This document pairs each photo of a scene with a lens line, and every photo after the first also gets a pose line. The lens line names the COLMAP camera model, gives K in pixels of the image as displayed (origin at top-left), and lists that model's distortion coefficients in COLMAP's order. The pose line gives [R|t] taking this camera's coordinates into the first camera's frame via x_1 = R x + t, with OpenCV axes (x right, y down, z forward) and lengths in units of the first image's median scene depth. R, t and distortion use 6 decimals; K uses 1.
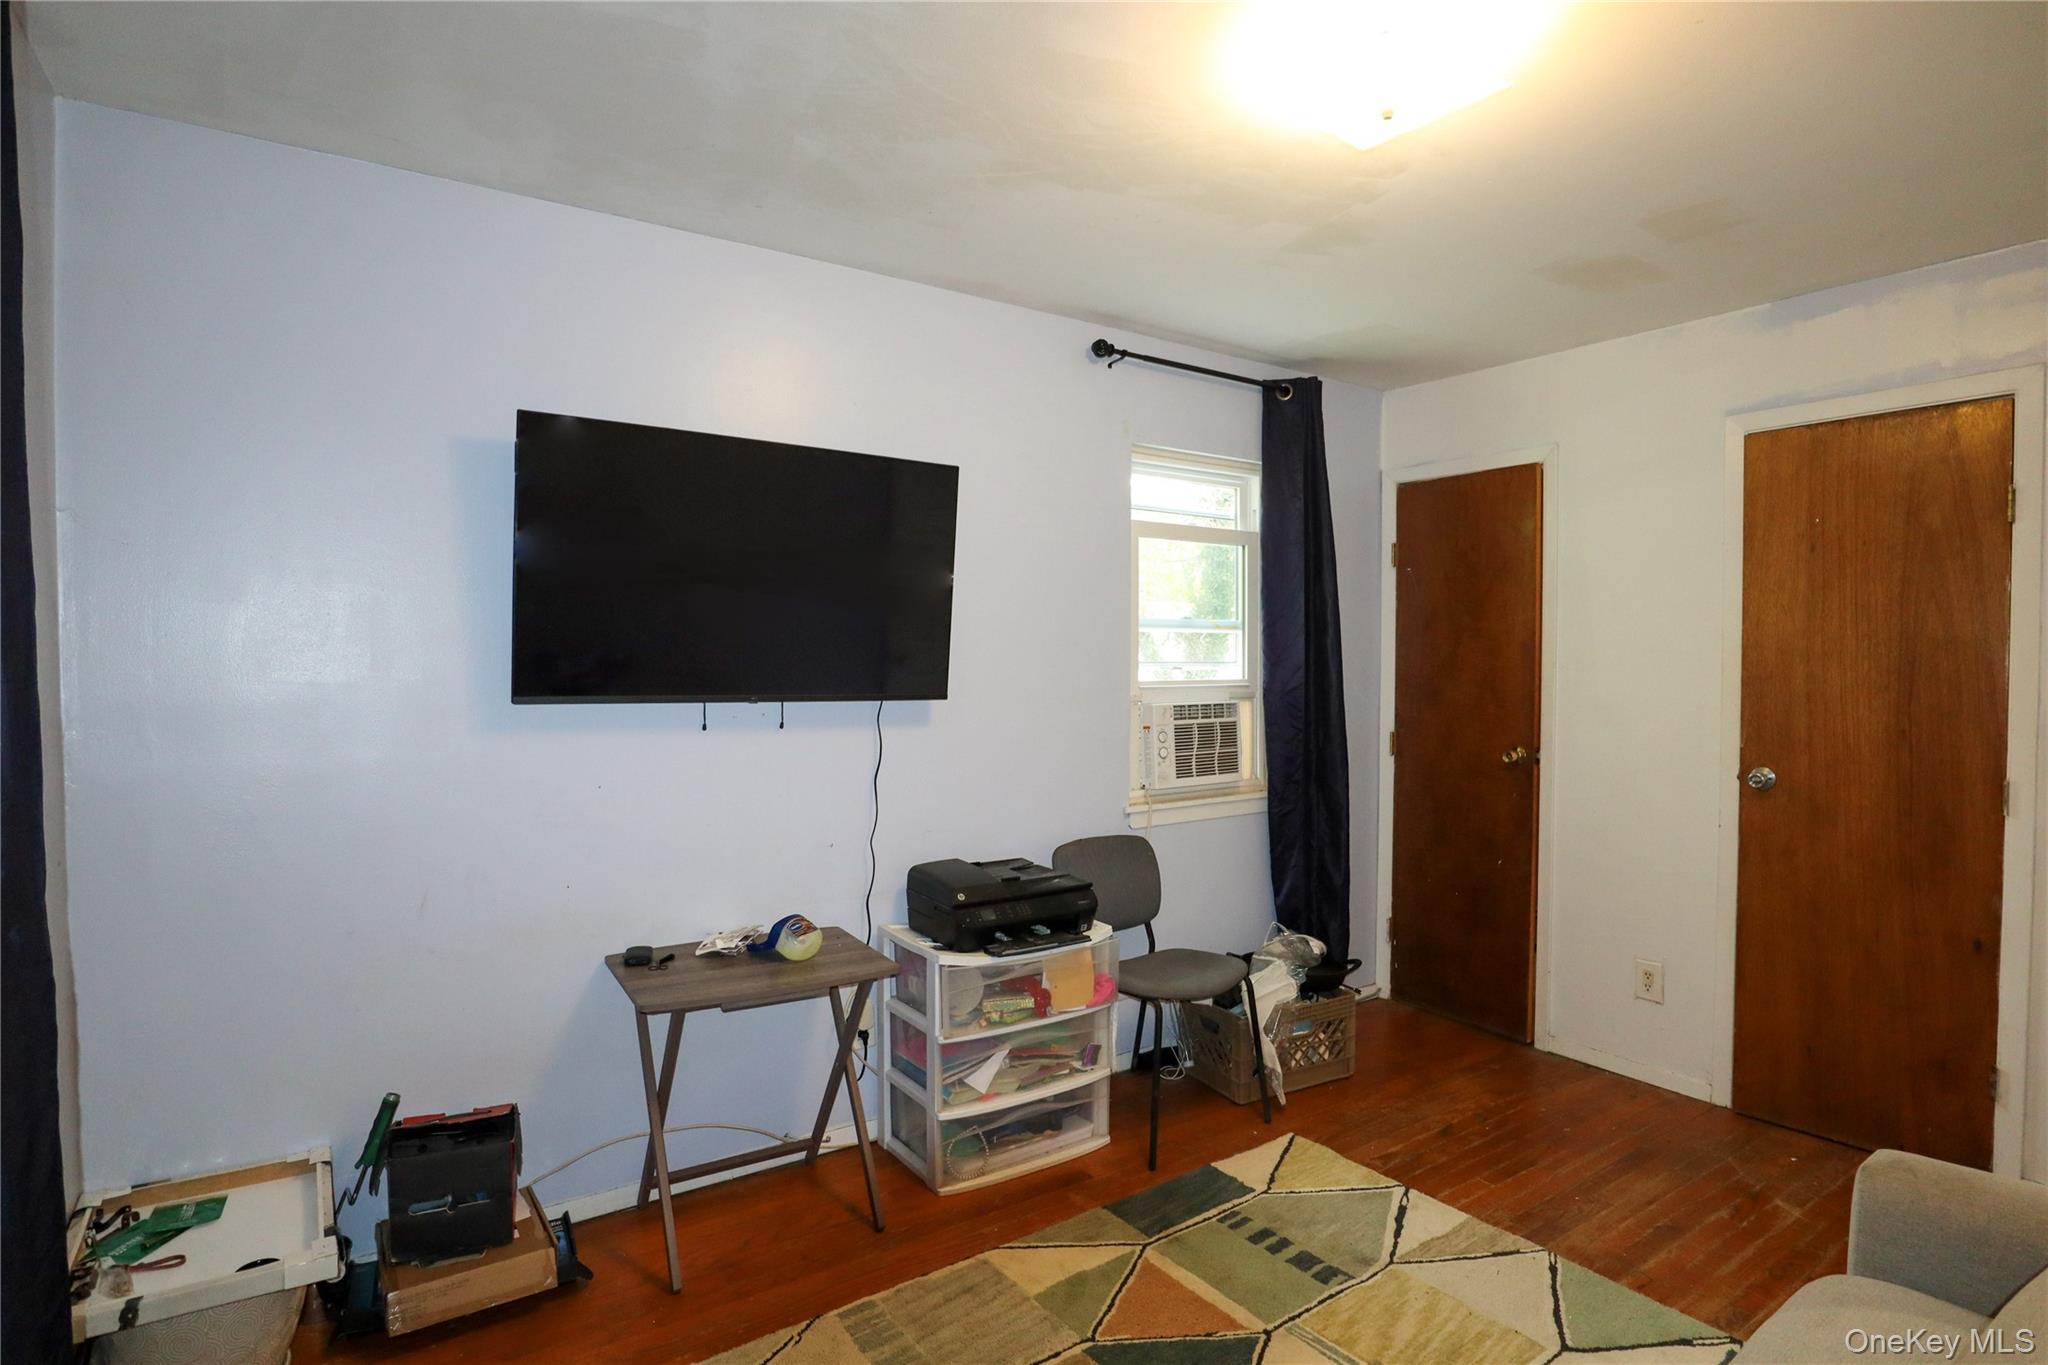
lens RADIAL K [[1052.8, 0, 1026.1], [0, 1052.8, 684.2], [0, 0, 1]] dist [-0.063155, 0.029501]
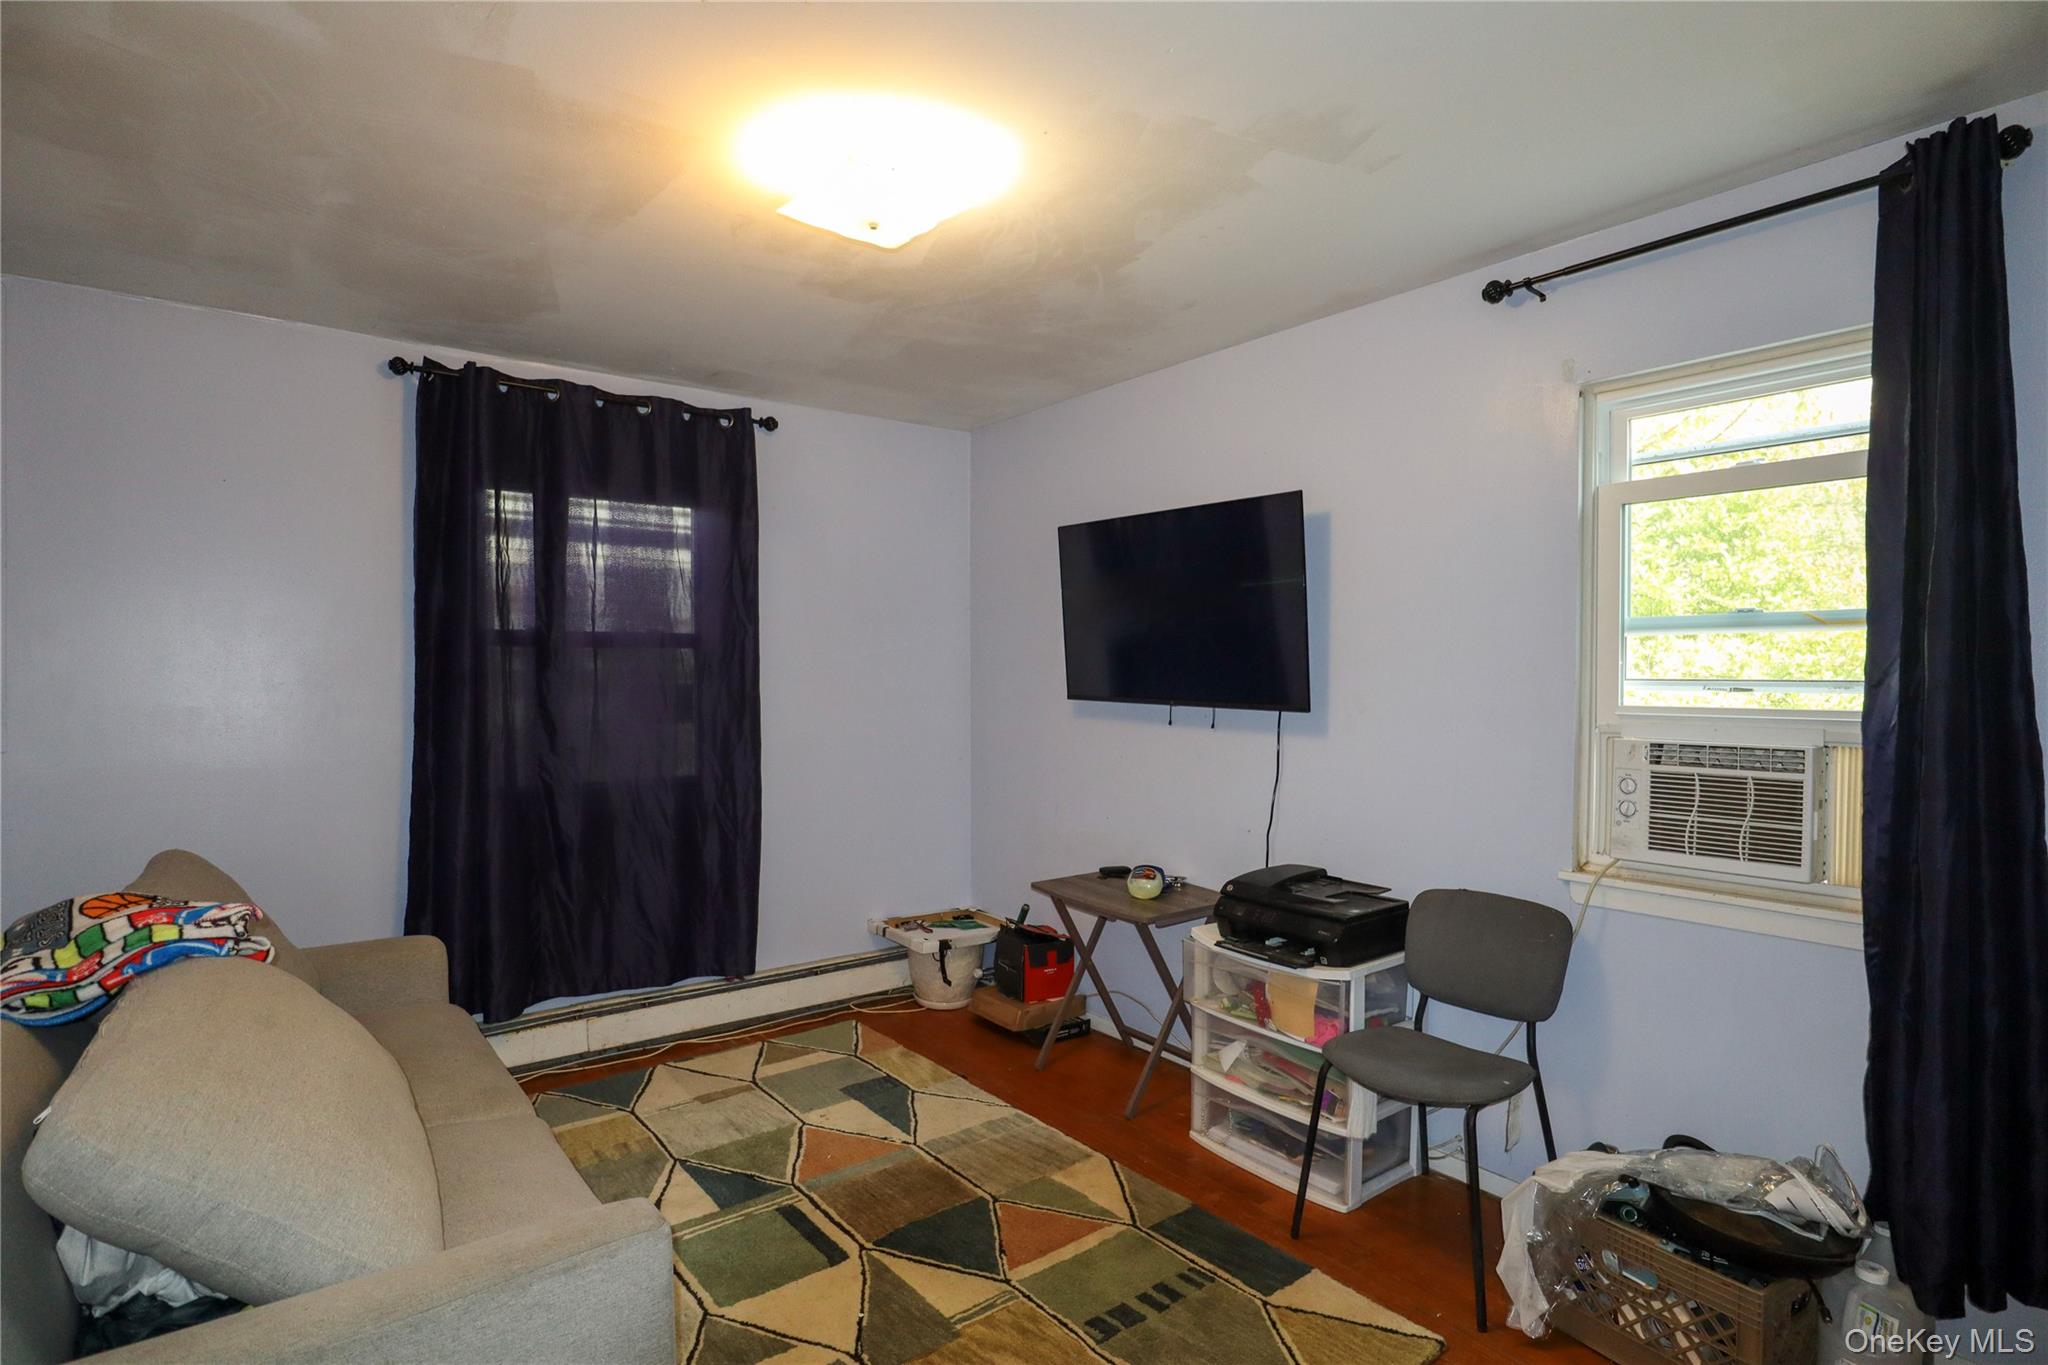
lens RADIAL K [[1022.0, 0, 1033.9], [0, 1022.0, 681.8], [0, 0, 1]] dist [-0.058723, 0.027218]
pose [[0.057237, 0.007489, -0.998333, 0.926396], [-0.029912, 0.999536, 0.005783, -0.013473], [0.997912, 0.029531, 0.057434, 0.673129]]
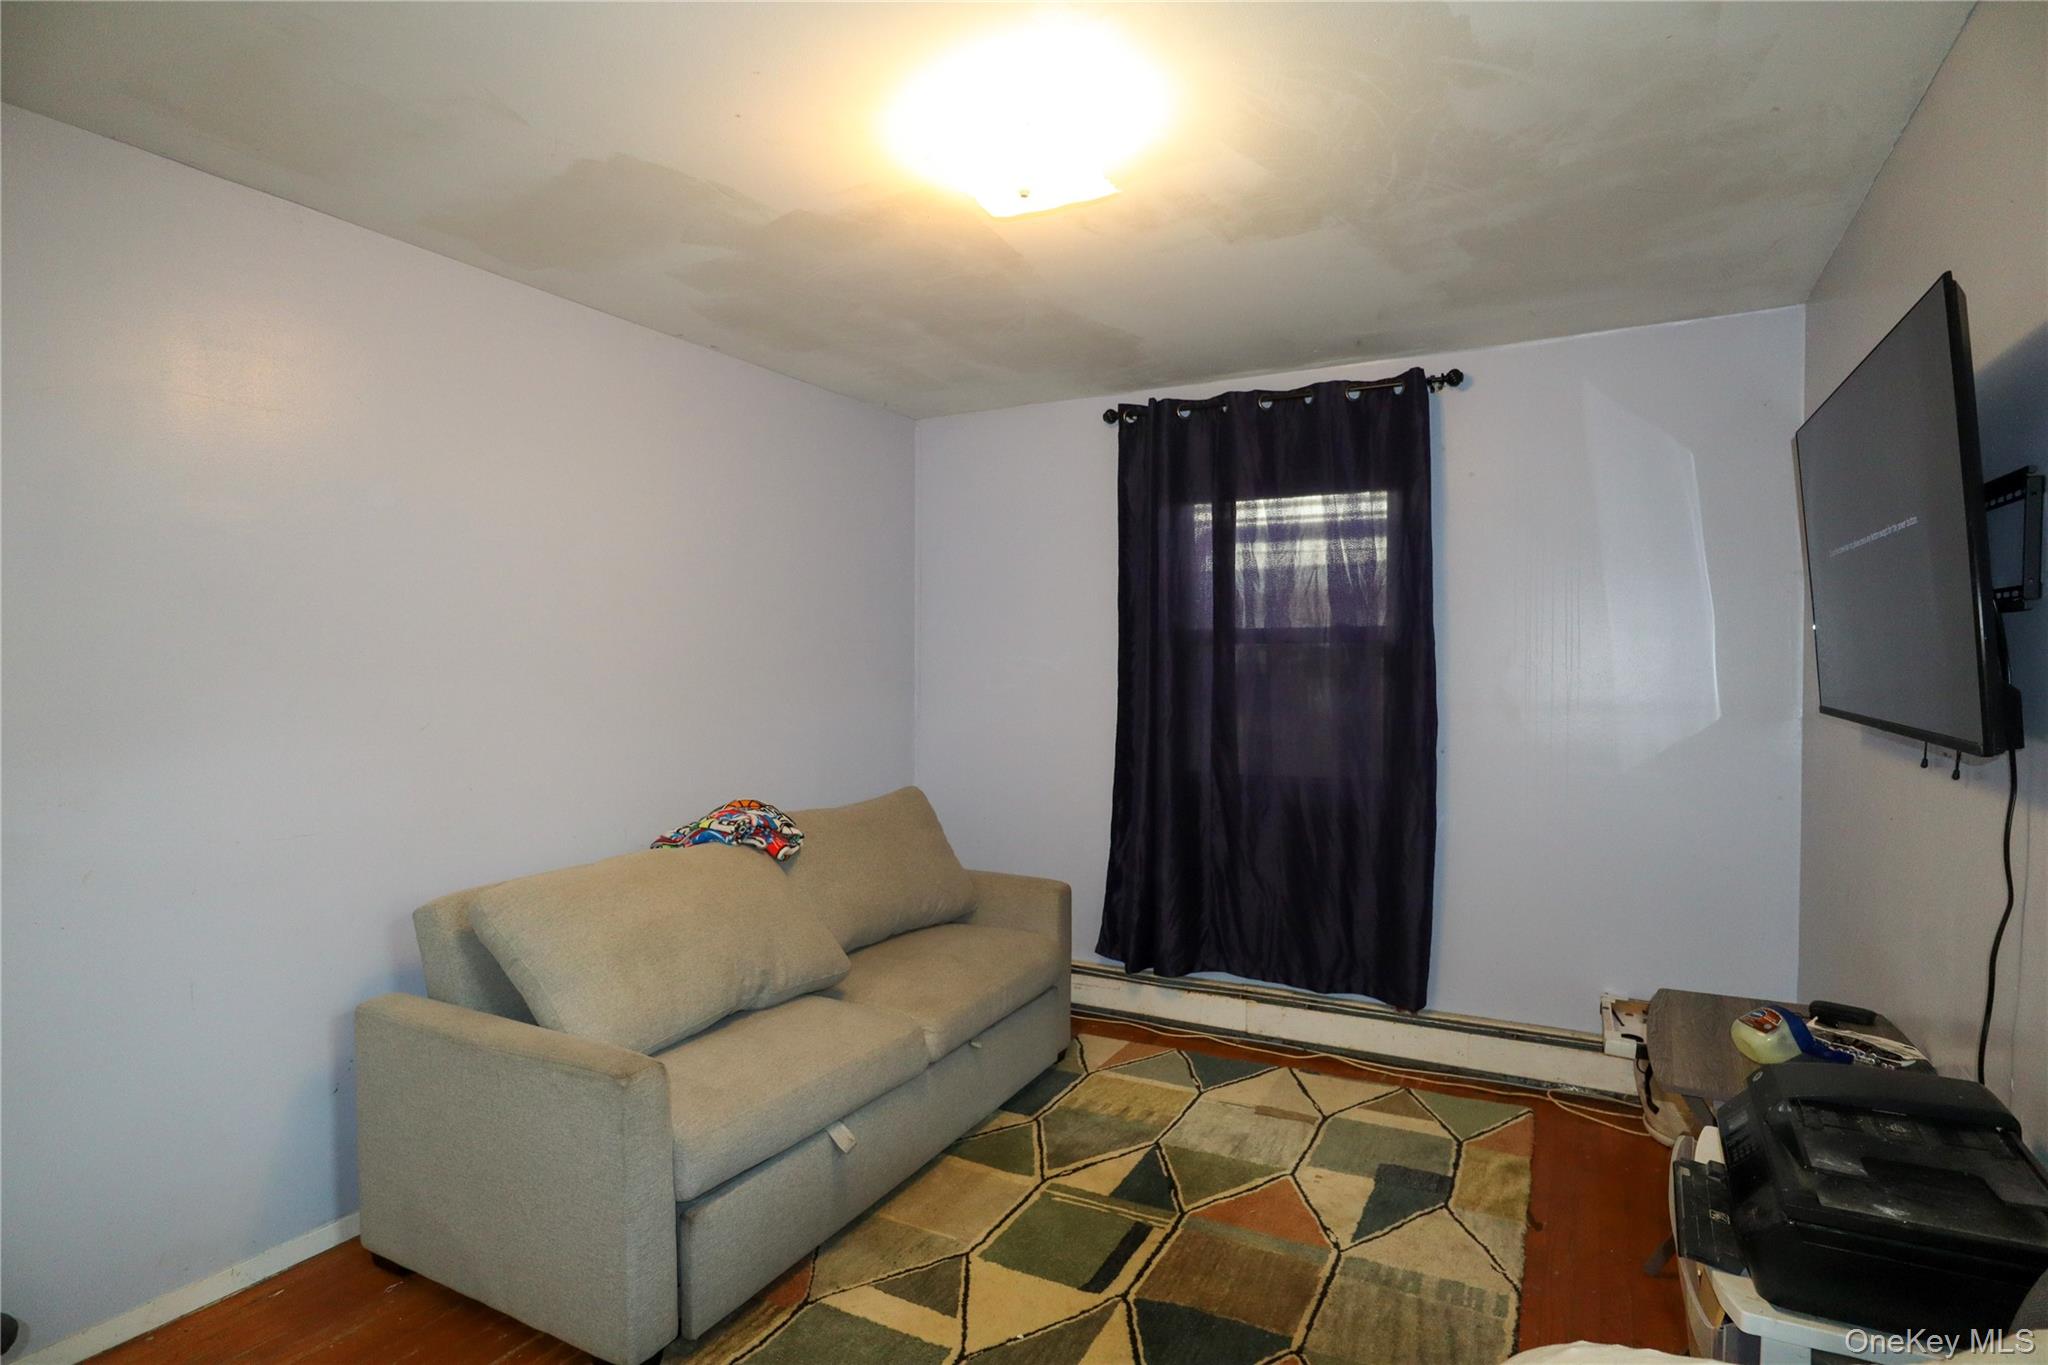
lens RADIAL K [[1022.0, 0, 1033.9], [0, 1022.0, 681.8], [0, 0, 1]] dist [-0.058723, 0.027218]
pose [[-0.887477, 0.004143, -0.460832, 0.502110], [-0.016047, 0.999075, 0.039887, -0.030911], [0.460572, 0.042794, -0.886590, 1.216424]]
